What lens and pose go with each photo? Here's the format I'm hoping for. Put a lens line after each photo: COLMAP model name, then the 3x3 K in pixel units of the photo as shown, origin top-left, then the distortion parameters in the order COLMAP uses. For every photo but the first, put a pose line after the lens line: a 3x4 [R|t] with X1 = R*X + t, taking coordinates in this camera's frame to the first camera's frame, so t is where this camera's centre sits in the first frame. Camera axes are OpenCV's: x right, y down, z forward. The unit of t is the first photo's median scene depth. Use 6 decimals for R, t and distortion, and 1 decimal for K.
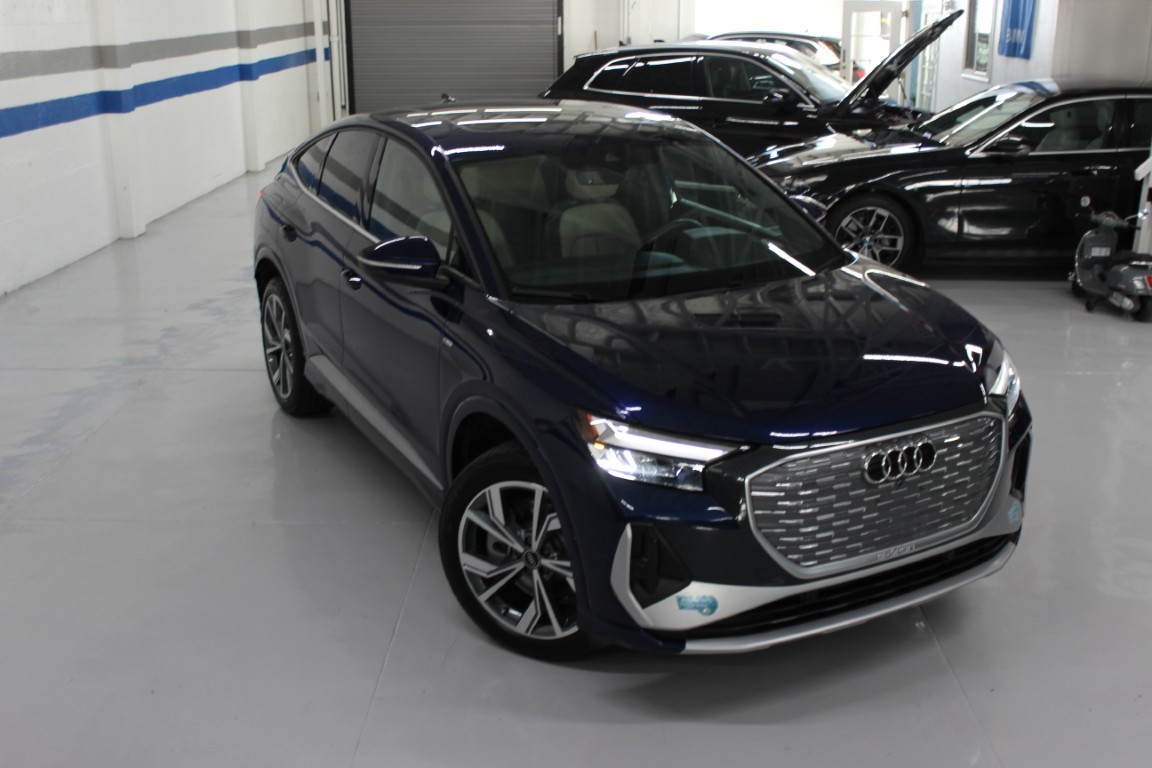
lens RADIAL K [[1216.3, 0, 576.0], [0, 1216.3, 384.0], [0, 0, 1]] dist [-0.138599, 0.173224]
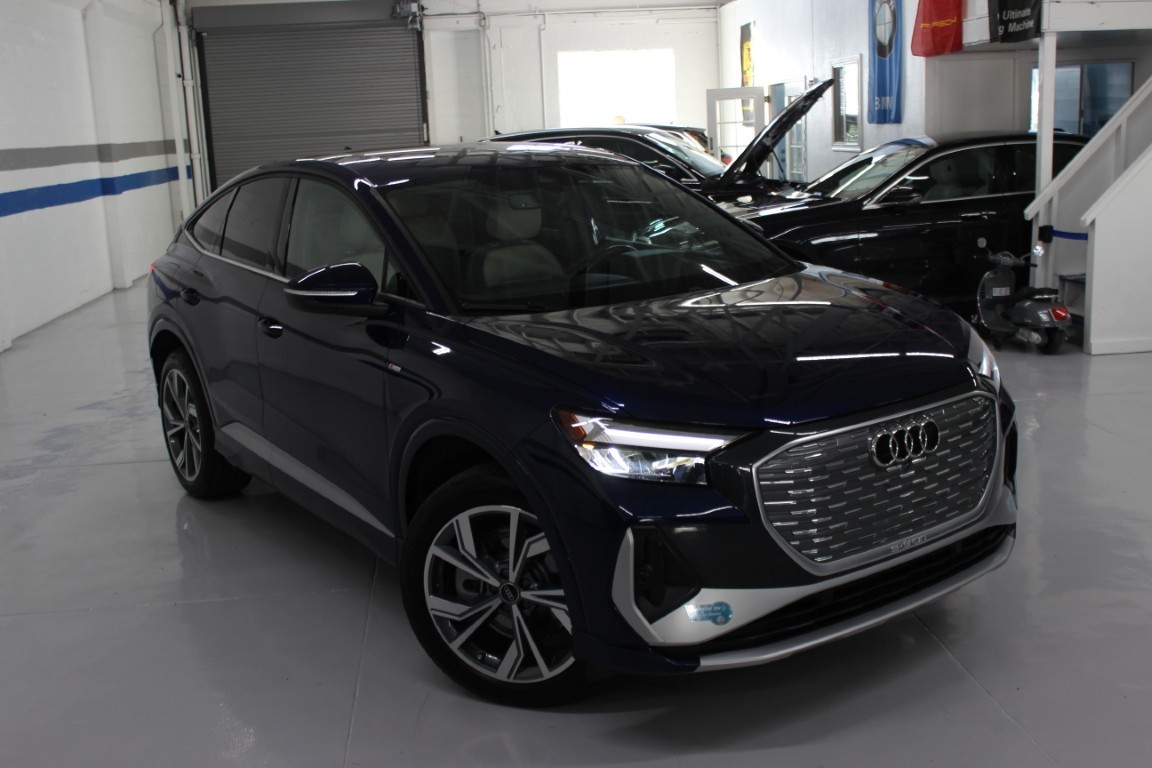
lens RADIAL K [[1216.3, 0, 576.0], [0, 1216.3, 384.0], [0, 0, 1]] dist [-0.138599, 0.173224]
pose [[0.991270, -0.067434, 0.113295, -0.064982], [0.078799, 0.991960, -0.099026, 0.068547], [-0.105706, 0.107090, 0.988614, 0.074770]]
